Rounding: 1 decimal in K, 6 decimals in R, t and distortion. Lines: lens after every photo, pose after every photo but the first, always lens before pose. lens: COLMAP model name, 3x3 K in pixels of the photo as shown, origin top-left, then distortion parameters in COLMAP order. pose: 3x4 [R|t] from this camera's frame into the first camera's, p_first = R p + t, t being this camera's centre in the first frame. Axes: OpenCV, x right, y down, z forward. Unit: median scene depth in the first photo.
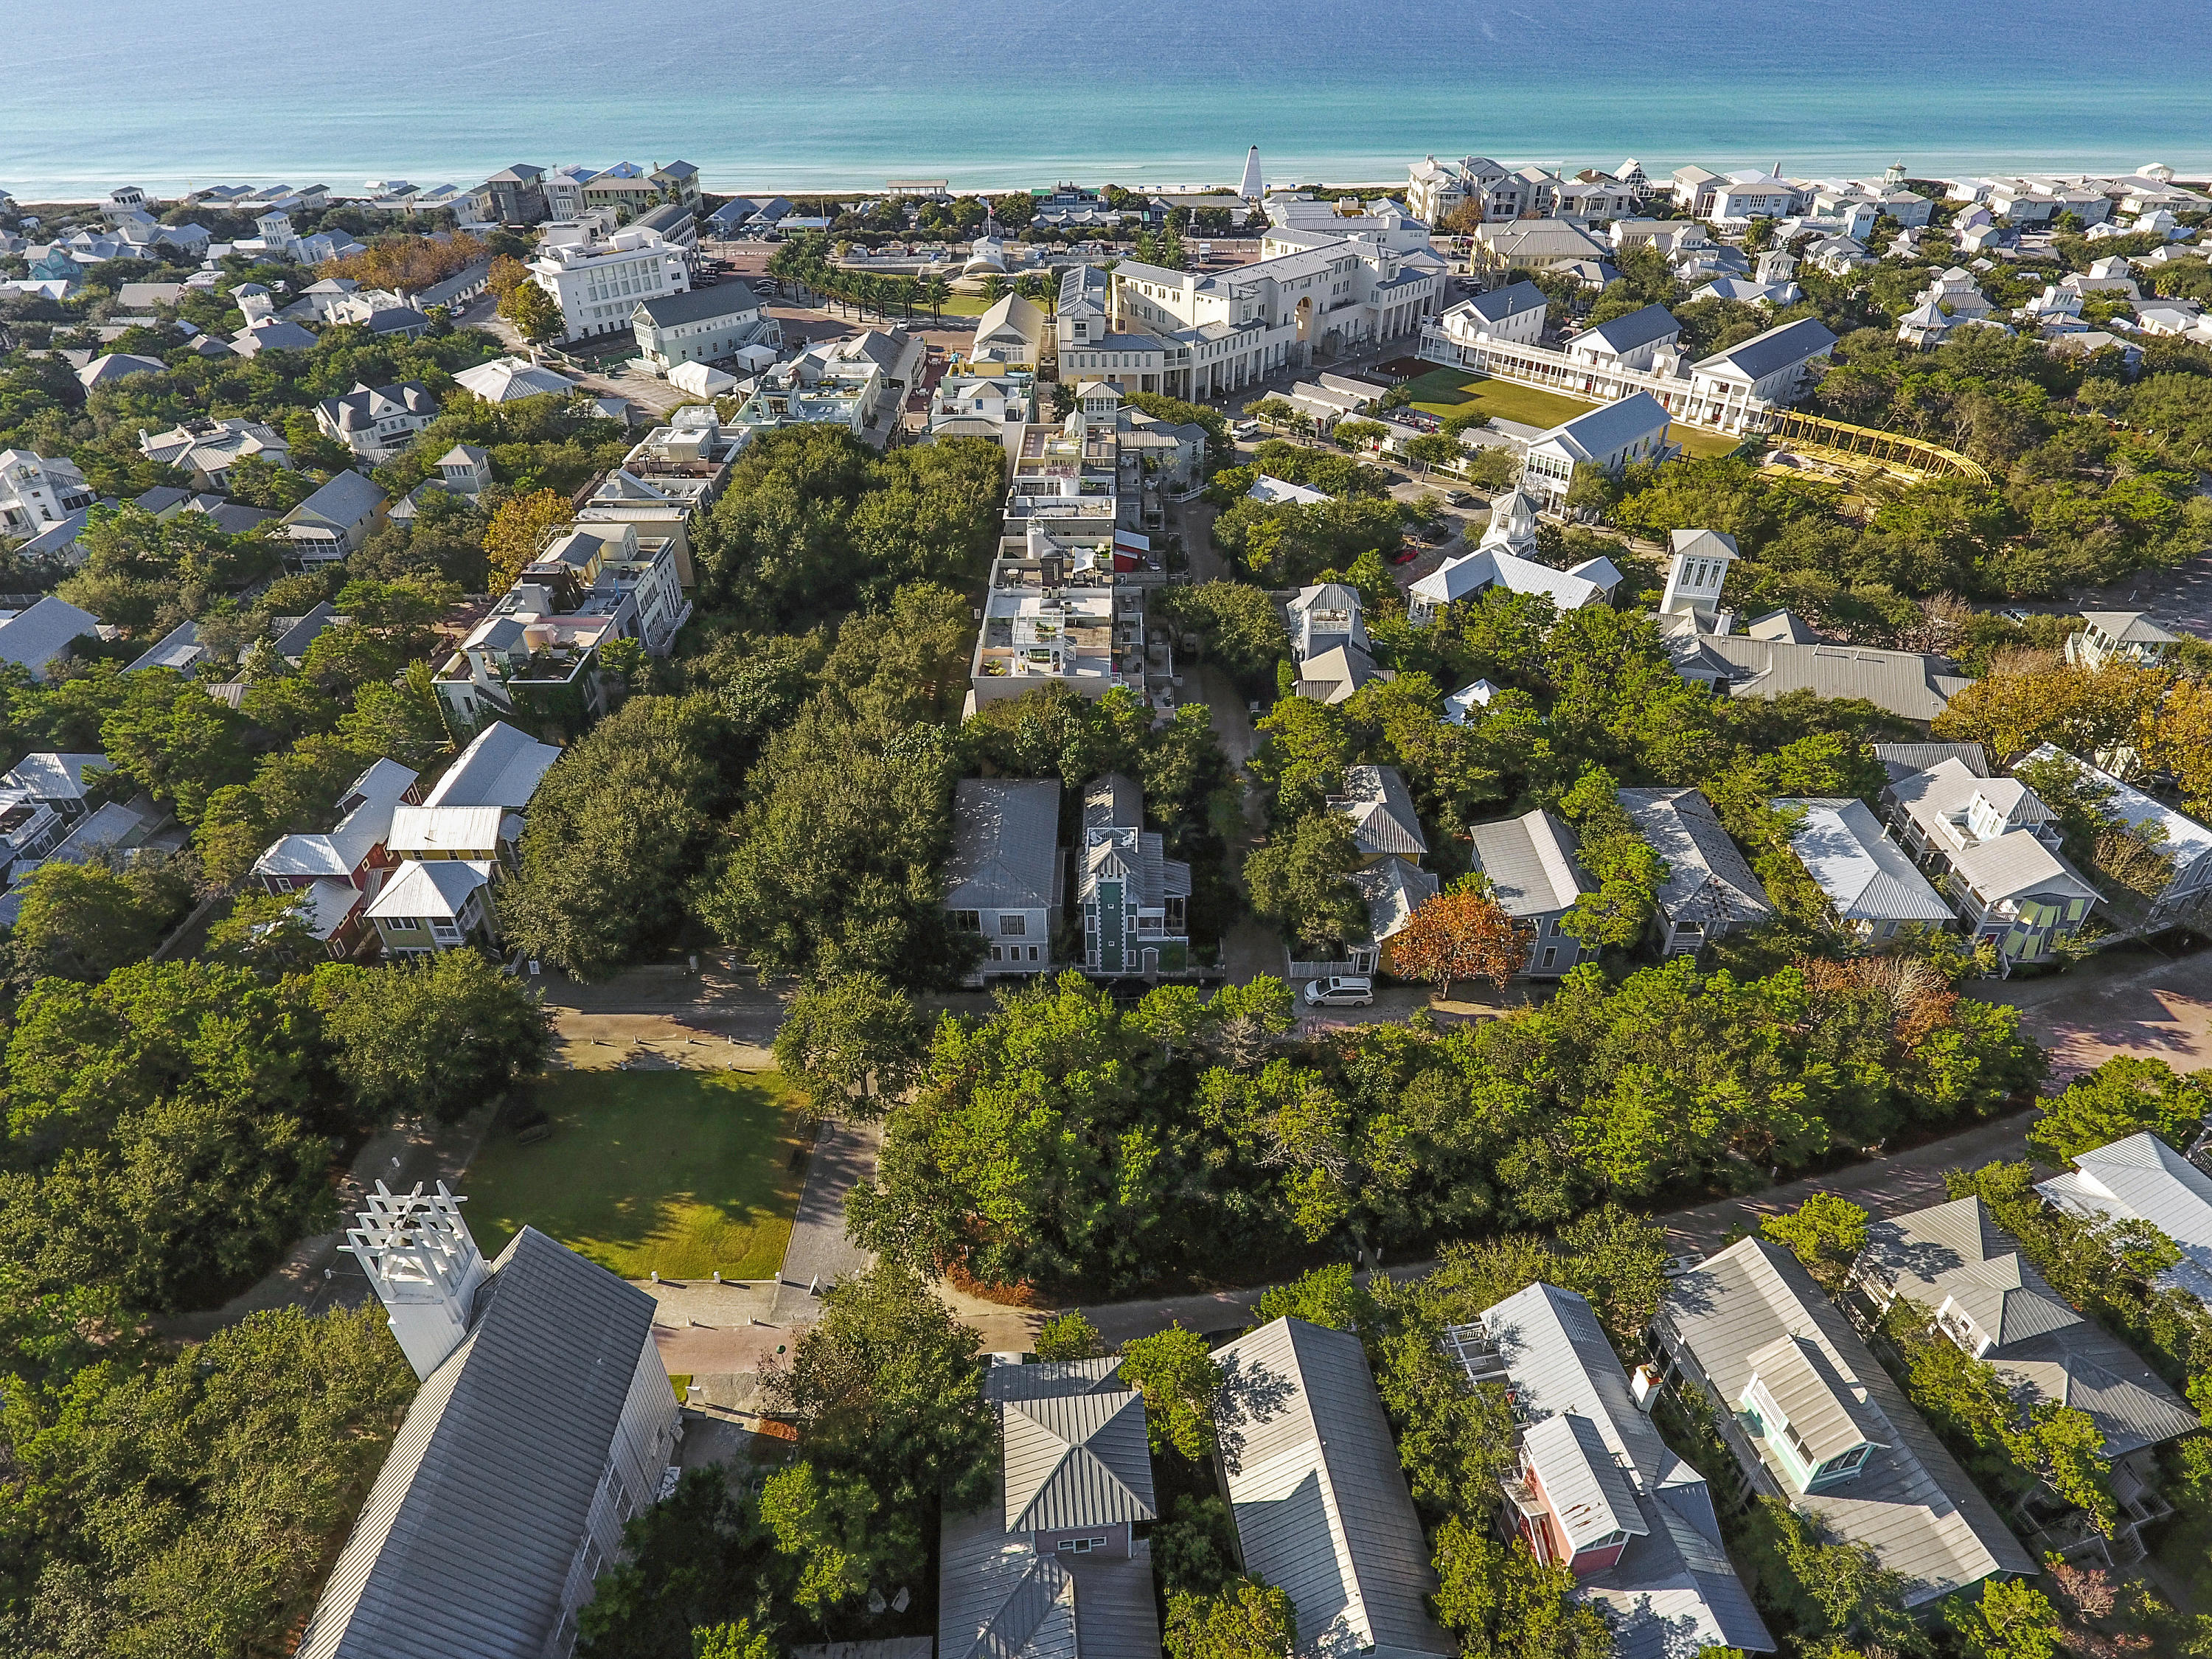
lens RADIAL K [[1304.5, 0, 1106.3], [0, 1304.5, 826.6], [0, 0, 1]] dist [-0.007275, 0.001622]
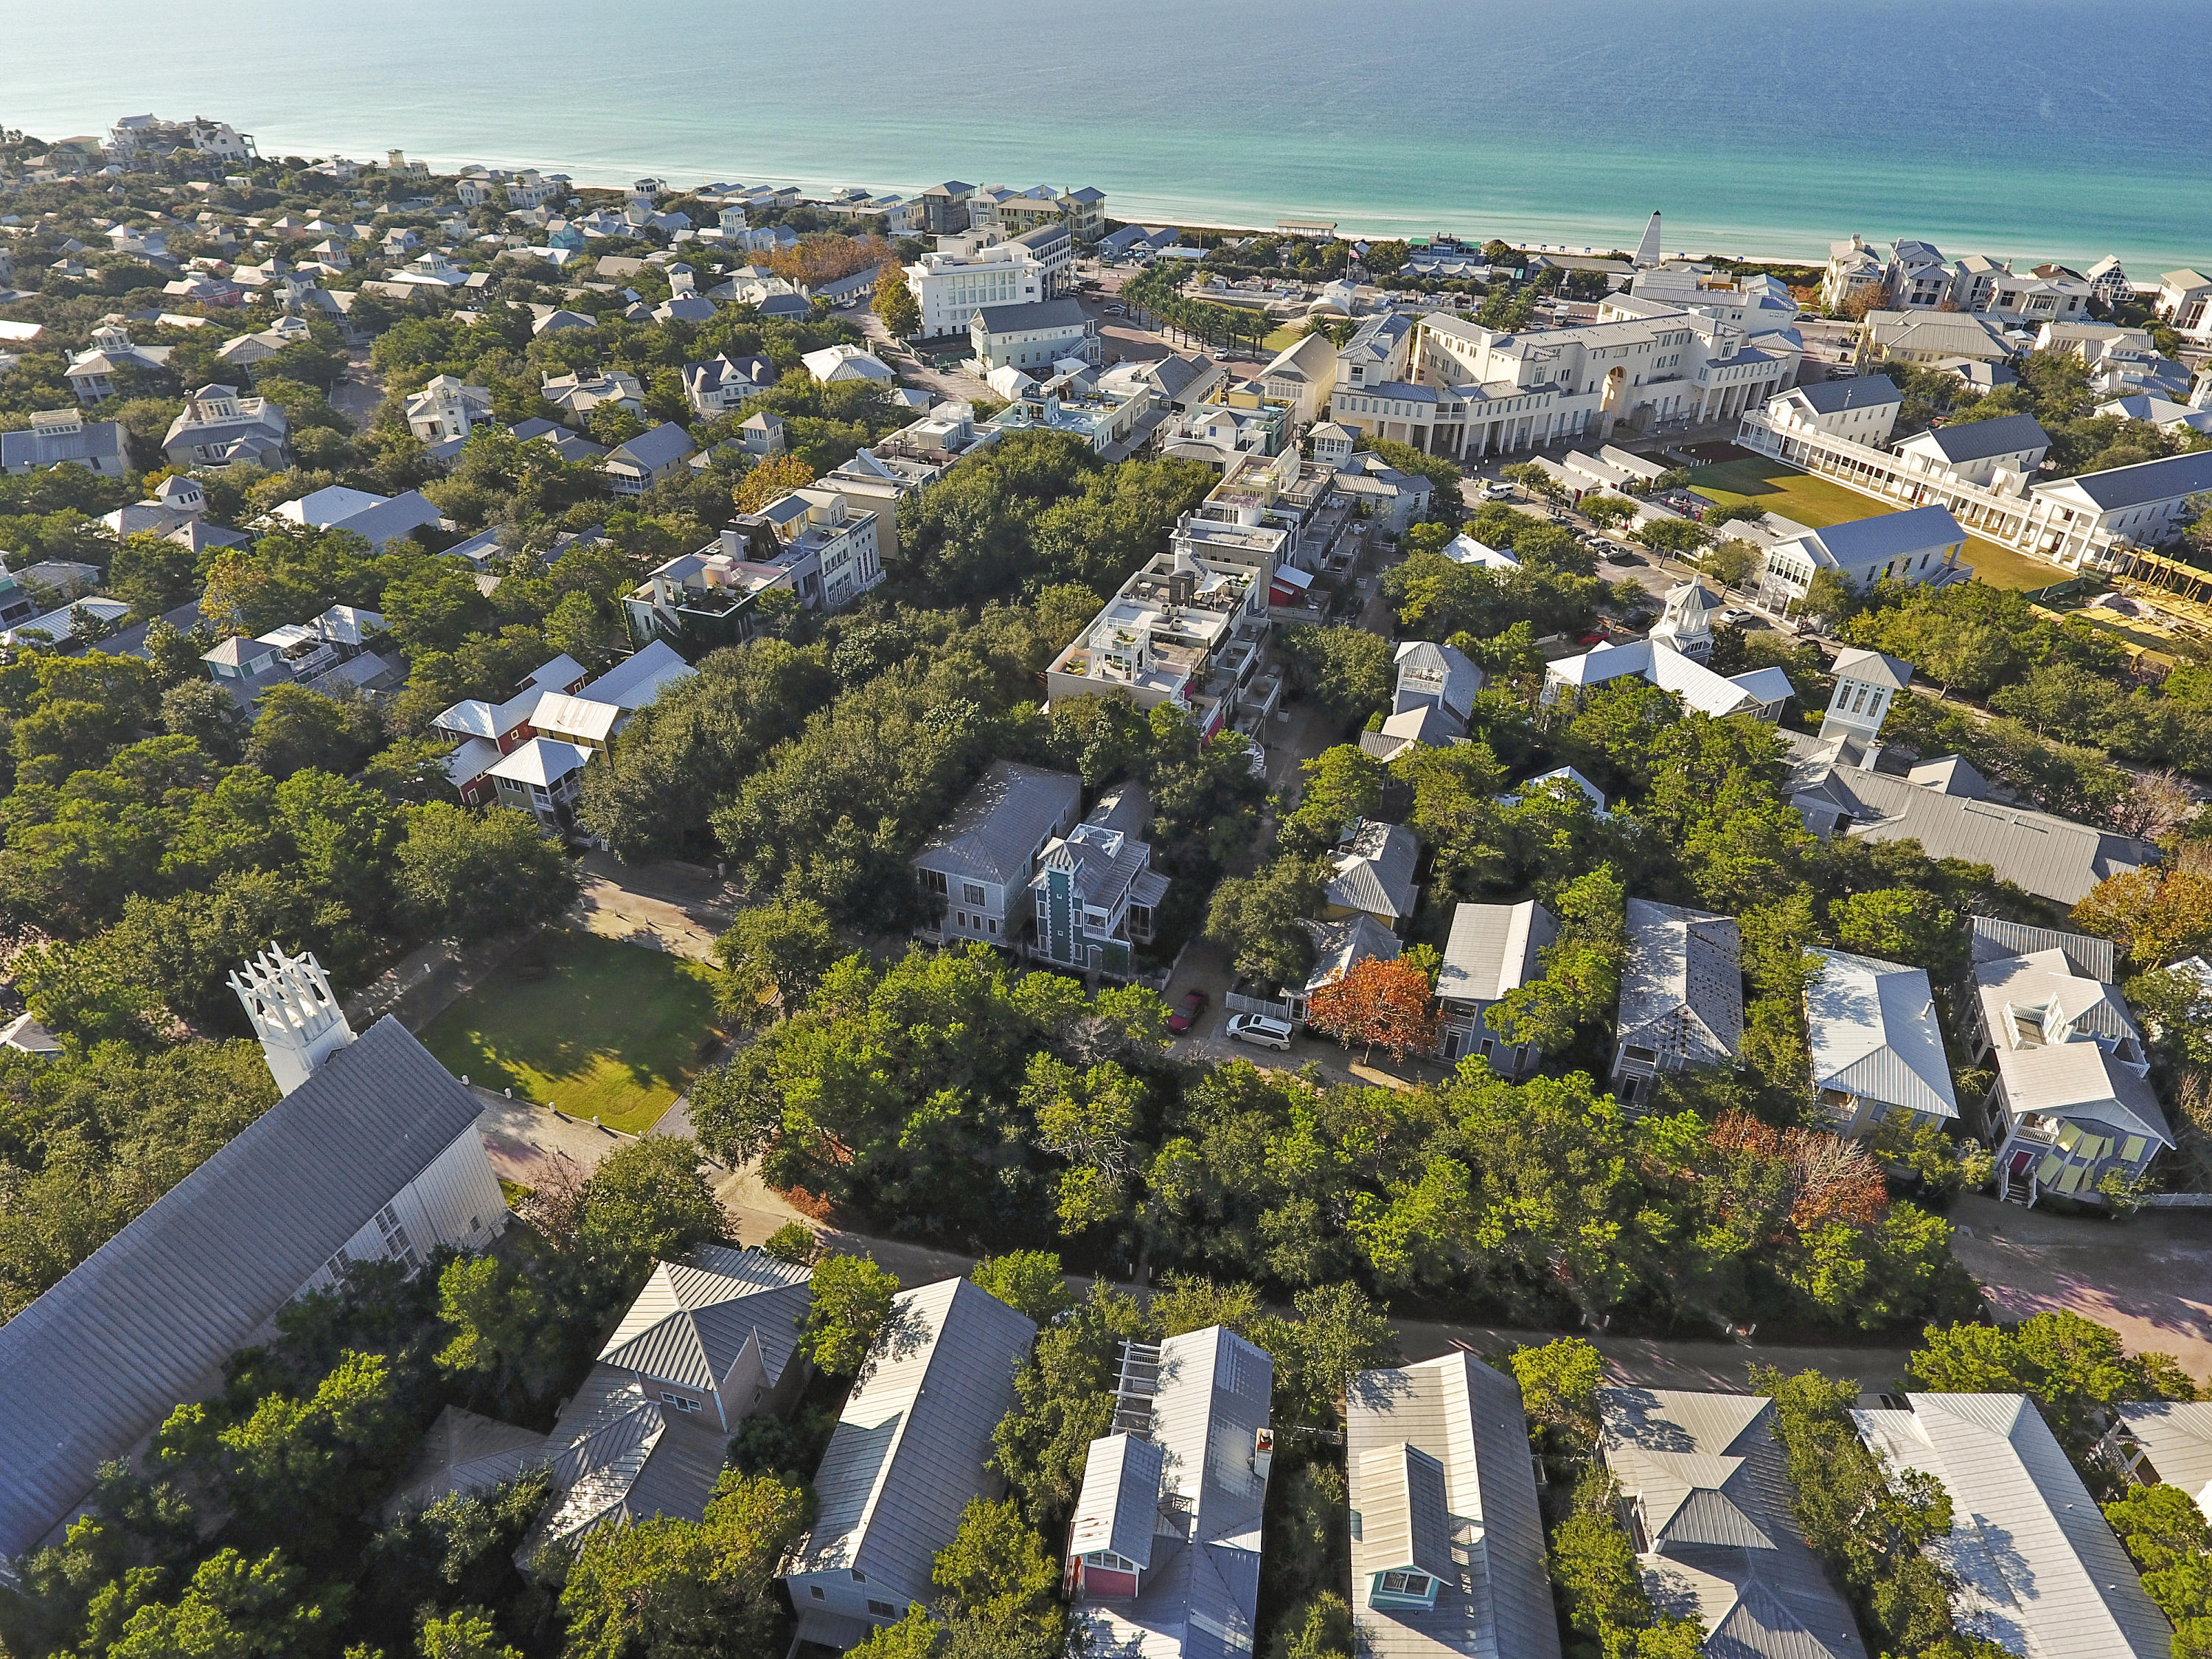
lens RADIAL K [[1304.5, 0, 1116.6], [0, 1304.5, 834.0], [0, 0, 1]] dist [-0.007275, 0.001622]
pose [[0.939704, 0.200735, -0.276878, 0.270503], [-0.207200, 0.978280, 0.006026, -0.003018], [0.272074, 0.051706, 0.960886, 0.004887]]
